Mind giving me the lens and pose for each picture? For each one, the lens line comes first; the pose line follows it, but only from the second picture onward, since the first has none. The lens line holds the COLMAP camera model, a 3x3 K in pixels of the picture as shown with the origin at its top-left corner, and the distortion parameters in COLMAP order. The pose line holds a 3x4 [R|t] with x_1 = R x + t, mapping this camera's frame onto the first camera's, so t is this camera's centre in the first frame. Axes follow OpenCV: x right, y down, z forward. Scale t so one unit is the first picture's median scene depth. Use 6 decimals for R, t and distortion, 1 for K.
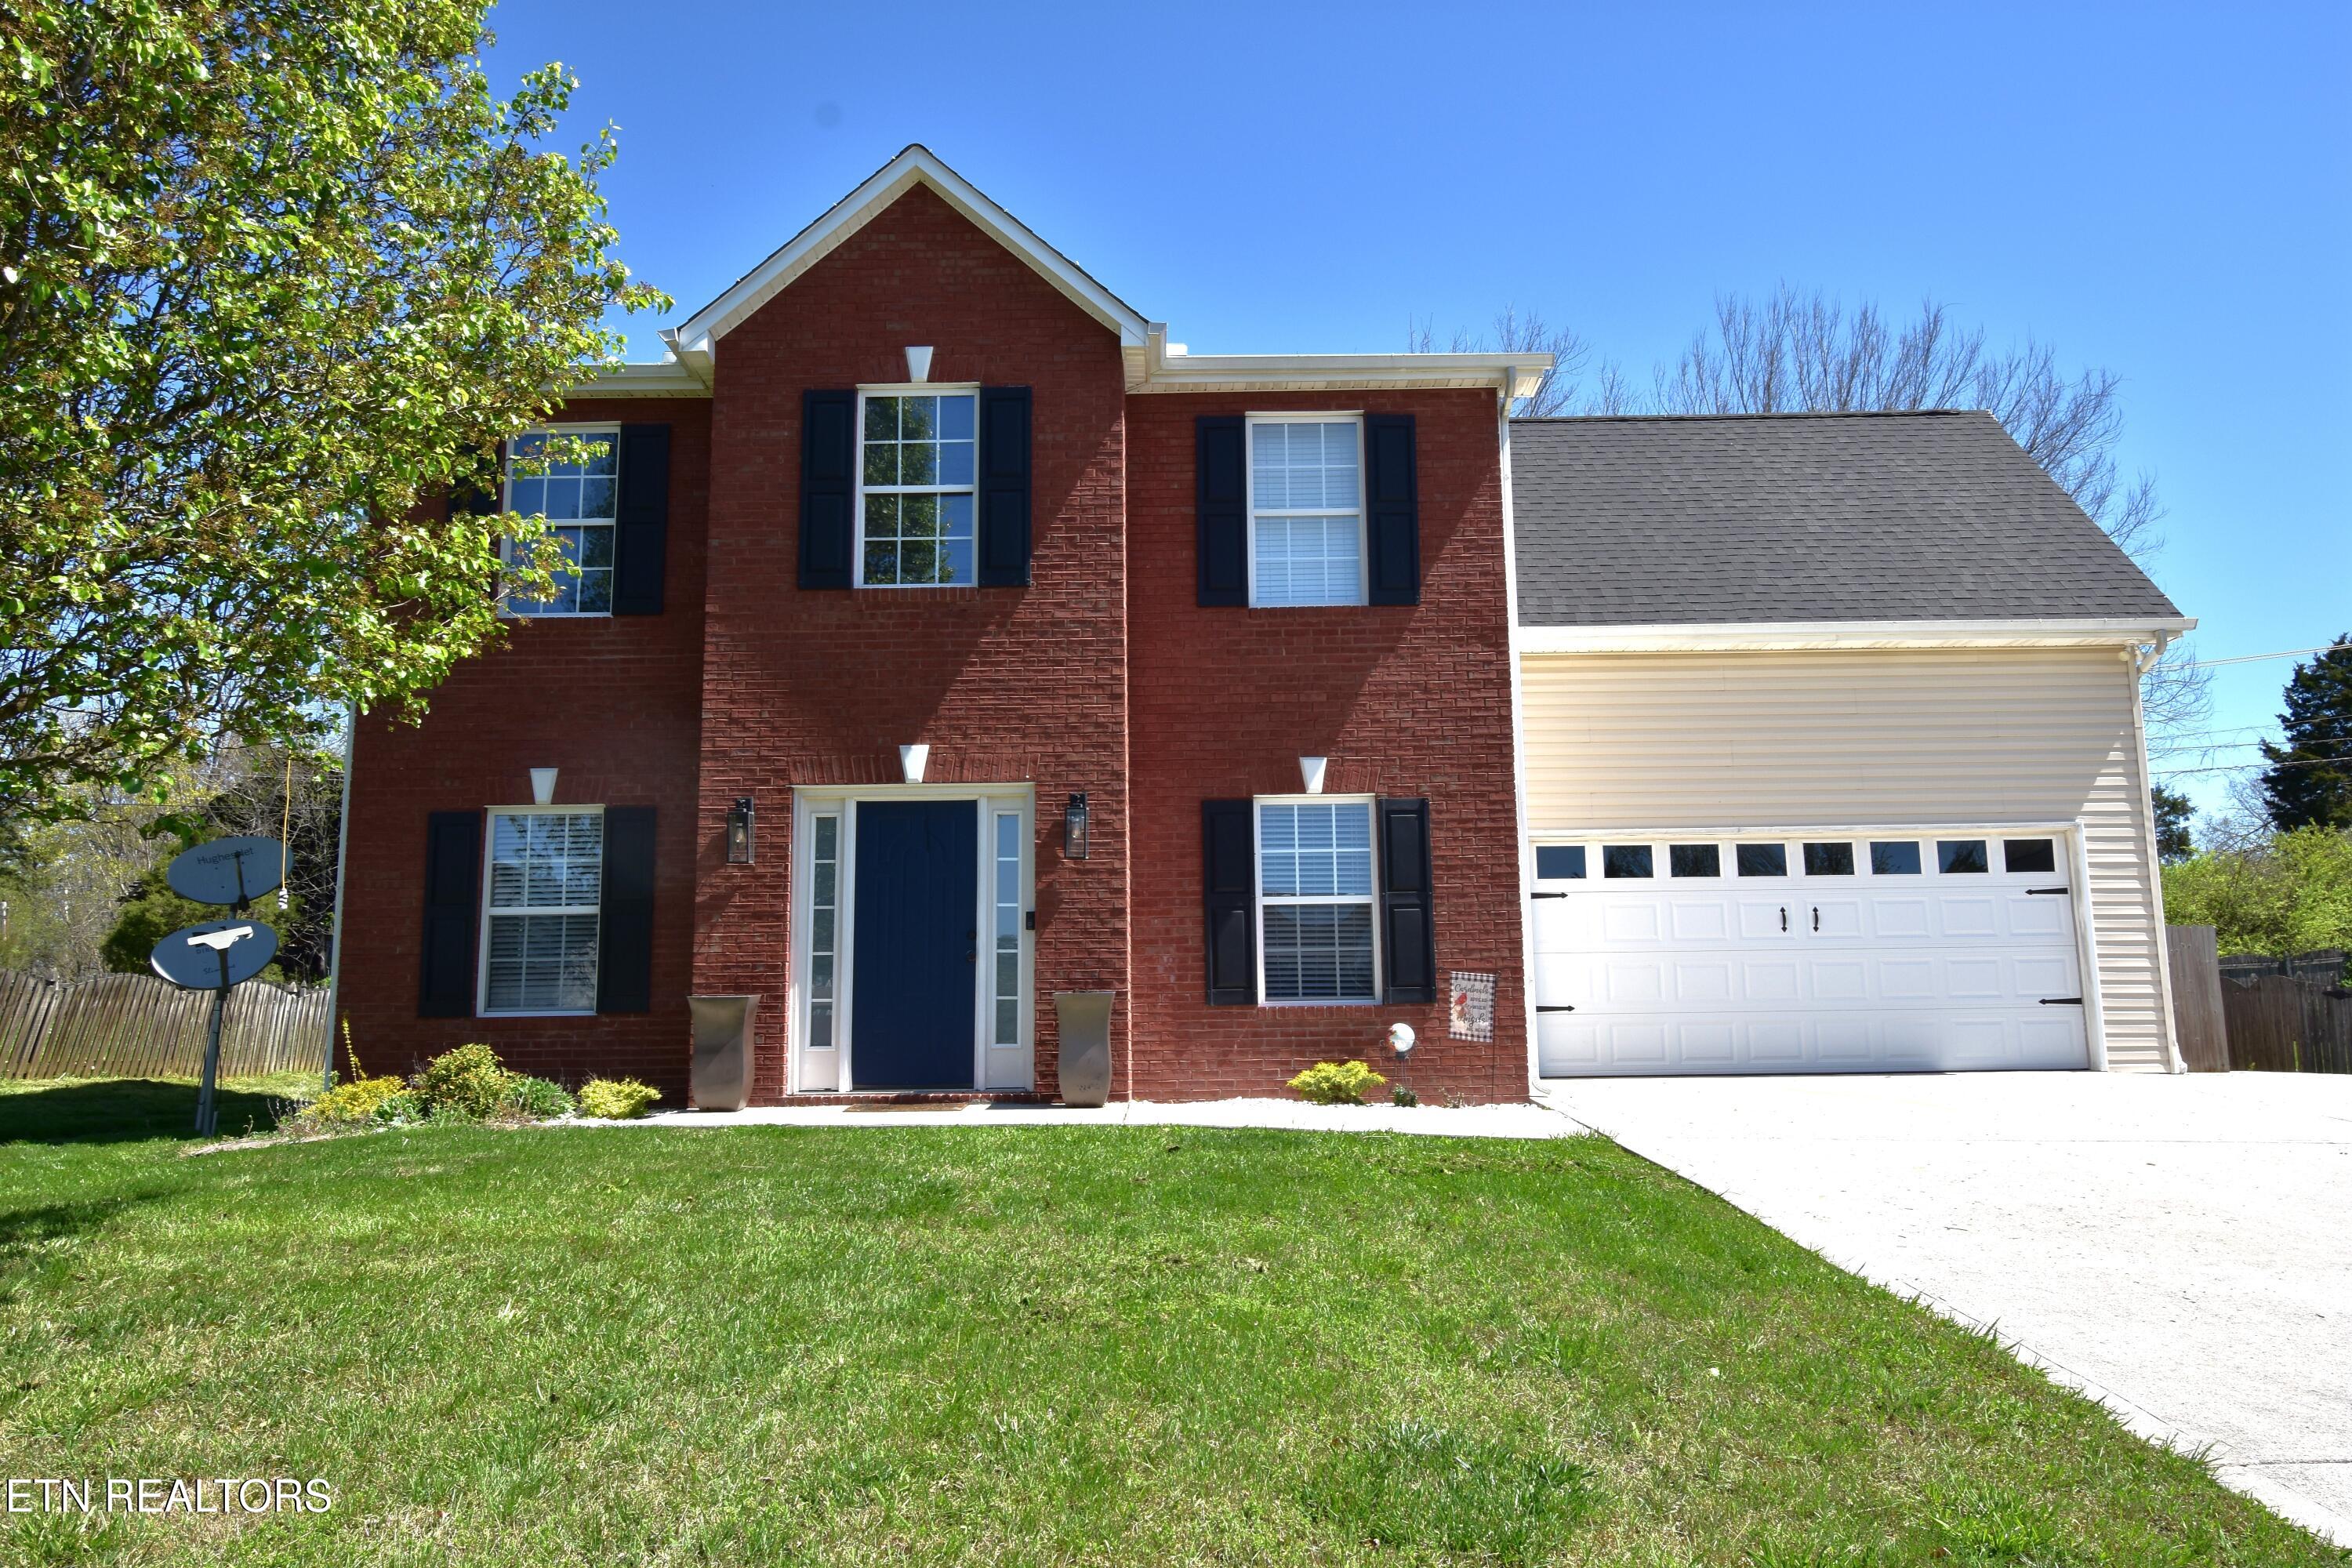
lens RADIAL K [[1688.7, 0, 1175.4], [0, 1688.7, 788.6], [0, 0, 1]] dist [0.010299, 0.000117]
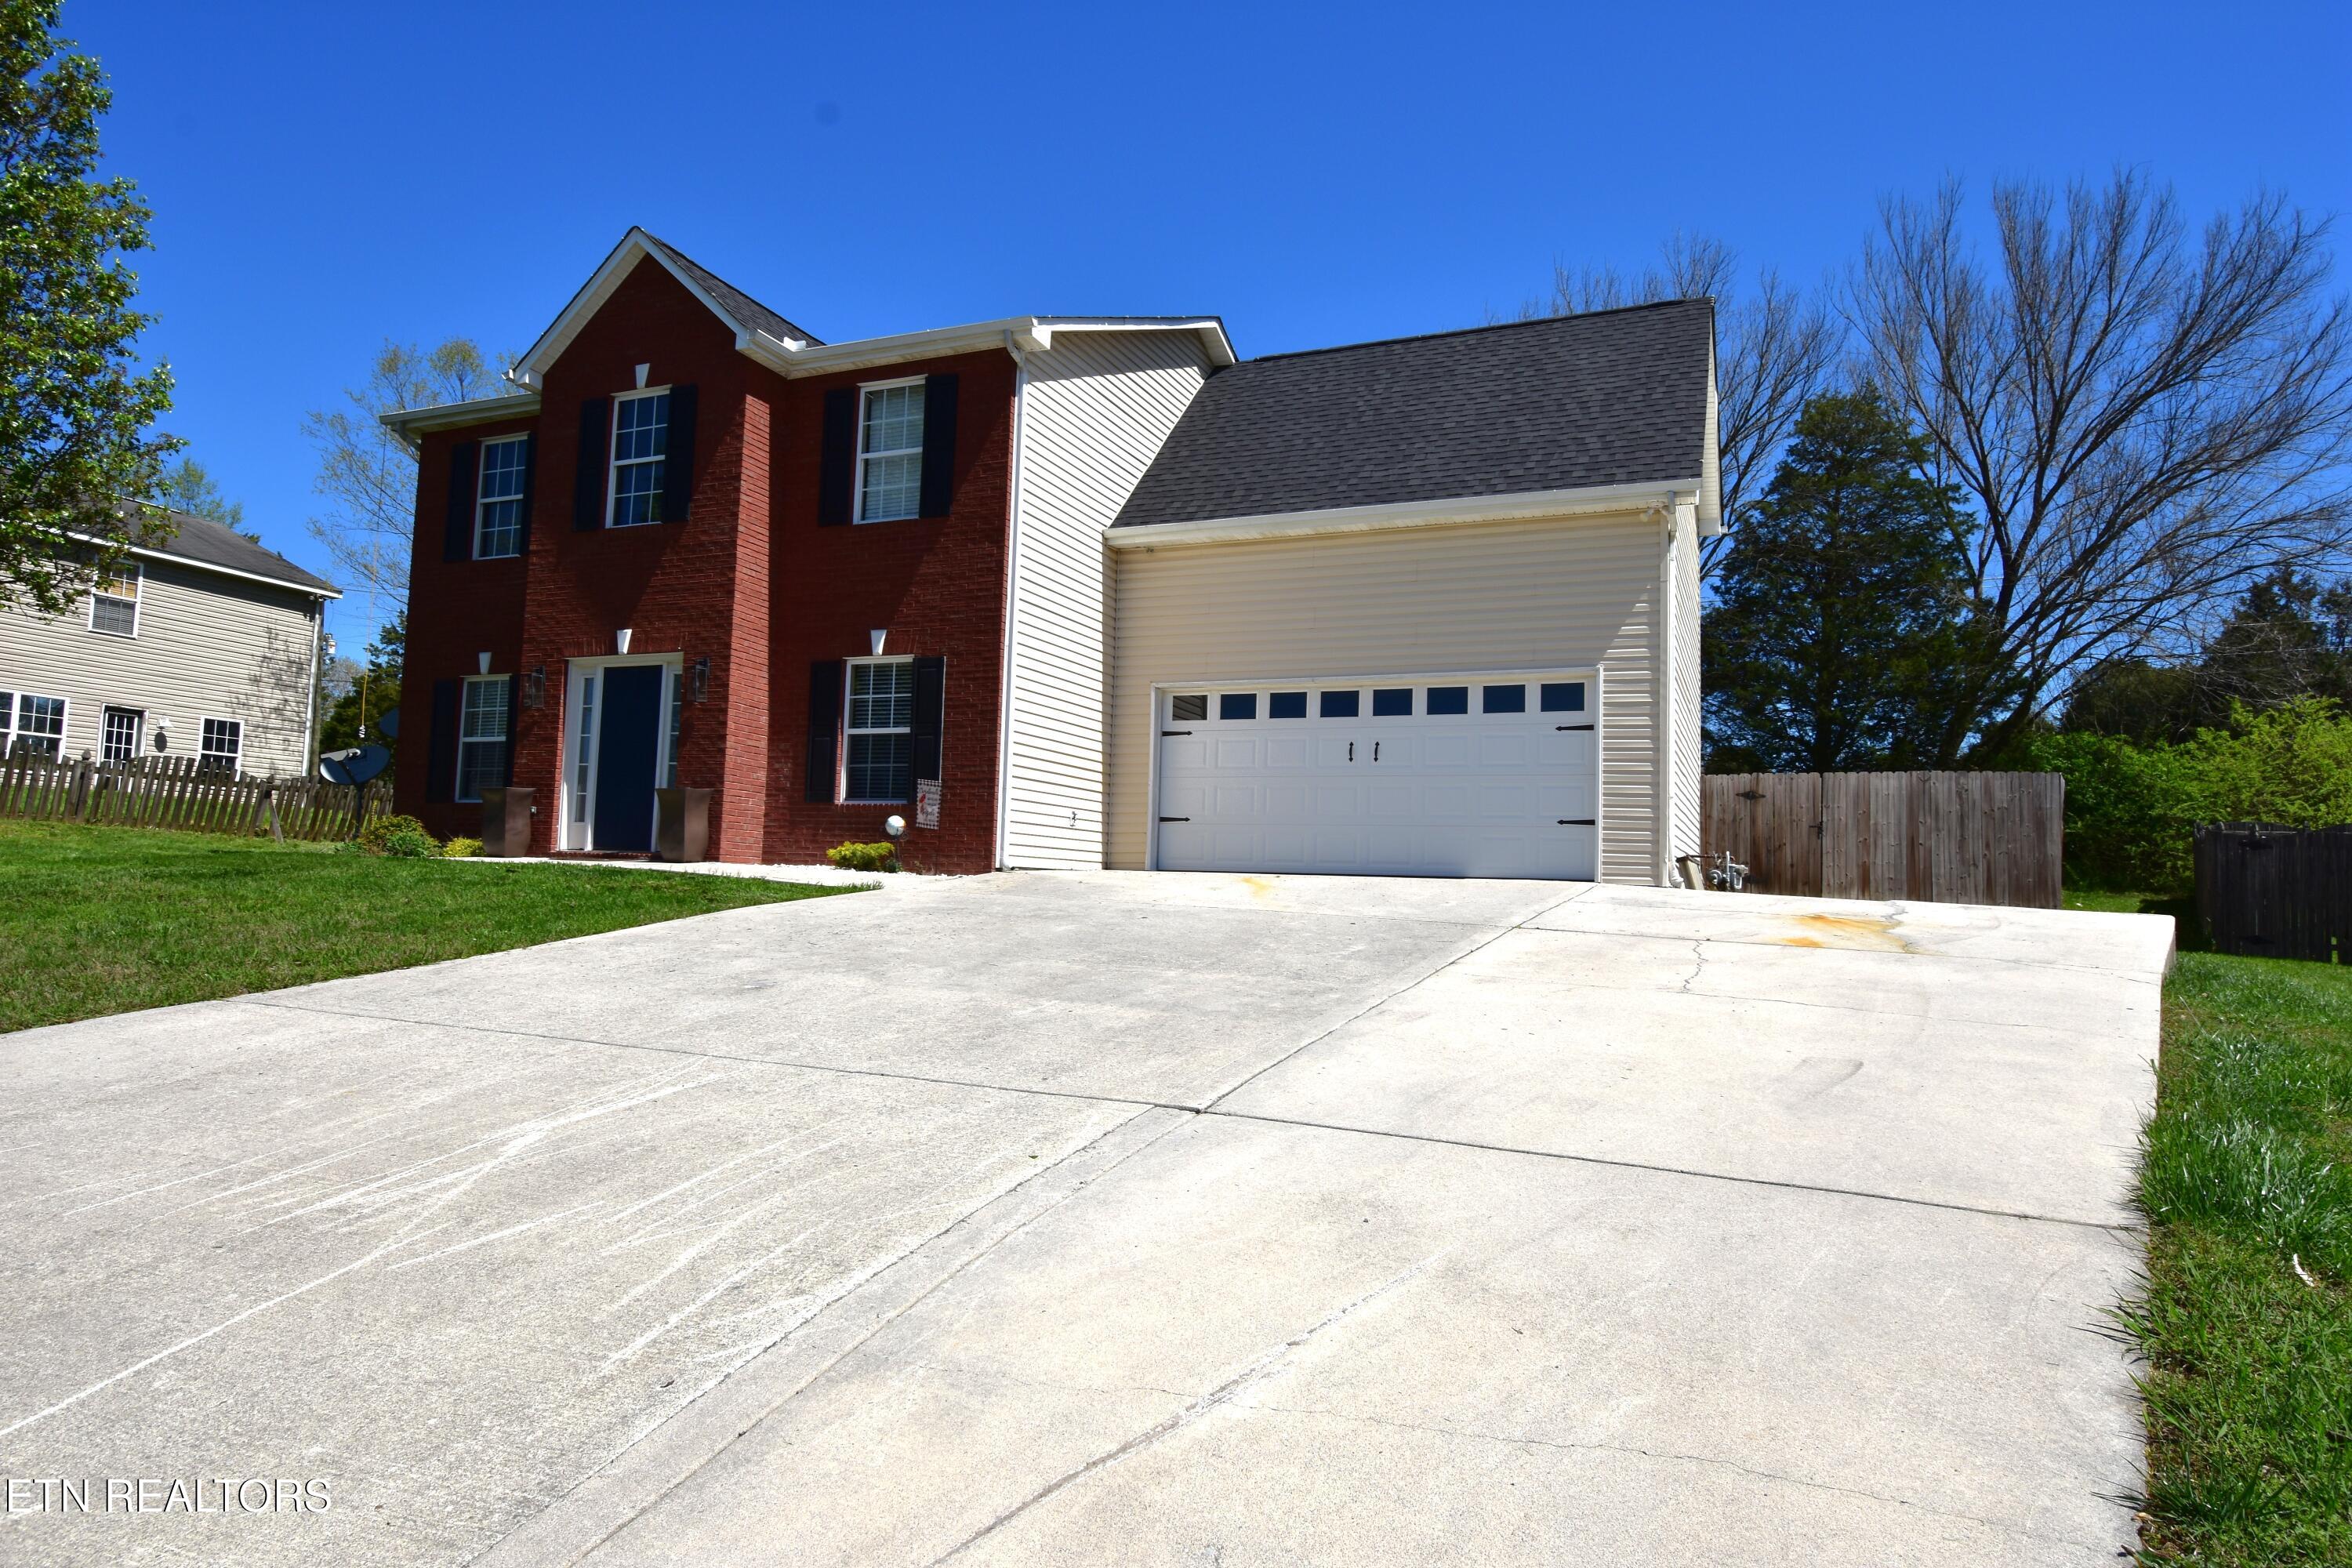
lens RADIAL K [[1328.0, 0, 1176.0], [0, 1328.0, 778.9], [0, 0, 1]] dist [0.007158, -0.002827]
pose [[0.918893, 0.010682, -0.394363, 0.747732], [0.018283, 0.997406, 0.069617, 0.032836], [0.394084, -0.071181, 0.916314, 0.072368]]
